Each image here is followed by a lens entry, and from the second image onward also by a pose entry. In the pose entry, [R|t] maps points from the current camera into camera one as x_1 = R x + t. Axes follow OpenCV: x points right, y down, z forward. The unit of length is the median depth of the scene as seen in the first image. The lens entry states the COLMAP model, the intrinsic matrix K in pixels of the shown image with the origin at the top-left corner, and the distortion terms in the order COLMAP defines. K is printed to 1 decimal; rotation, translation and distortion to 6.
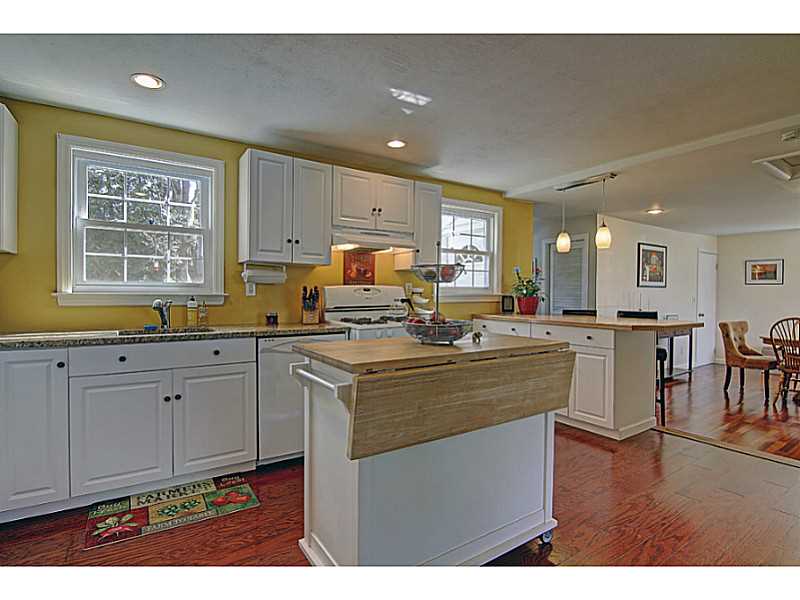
lens RADIAL K [[412.6, 0, 383.6], [0, 412.6, 298.9], [0, 0, 1]] dist [-0.000545, -0.000249]
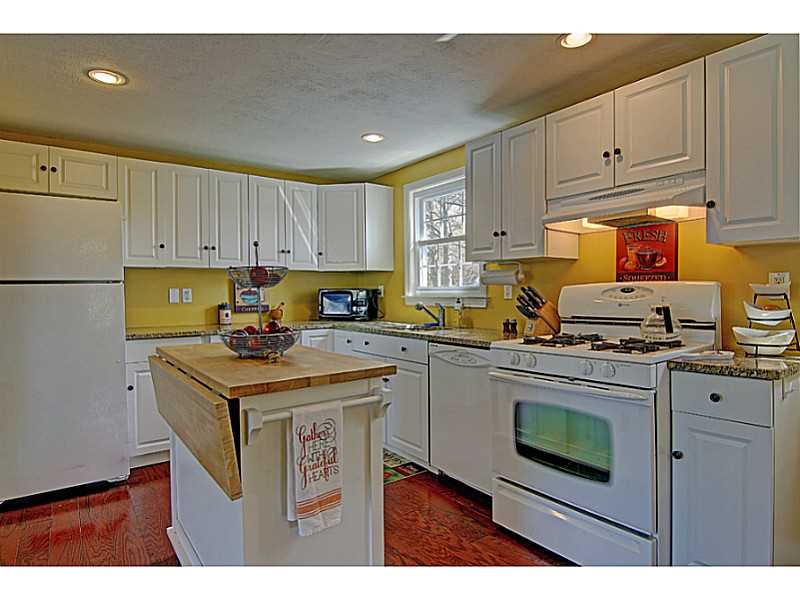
lens RADIAL K [[451.0, 0, 402.1], [0, 451.0, 299.7], [0, 0, 1]] dist [0.003005, -0.022825]
pose [[0.076393, 0.008654, -0.997040, 0.583162], [-0.007198, 0.999941, 0.008127, -0.011228], [0.997052, 0.006555, 0.076451, 0.640905]]
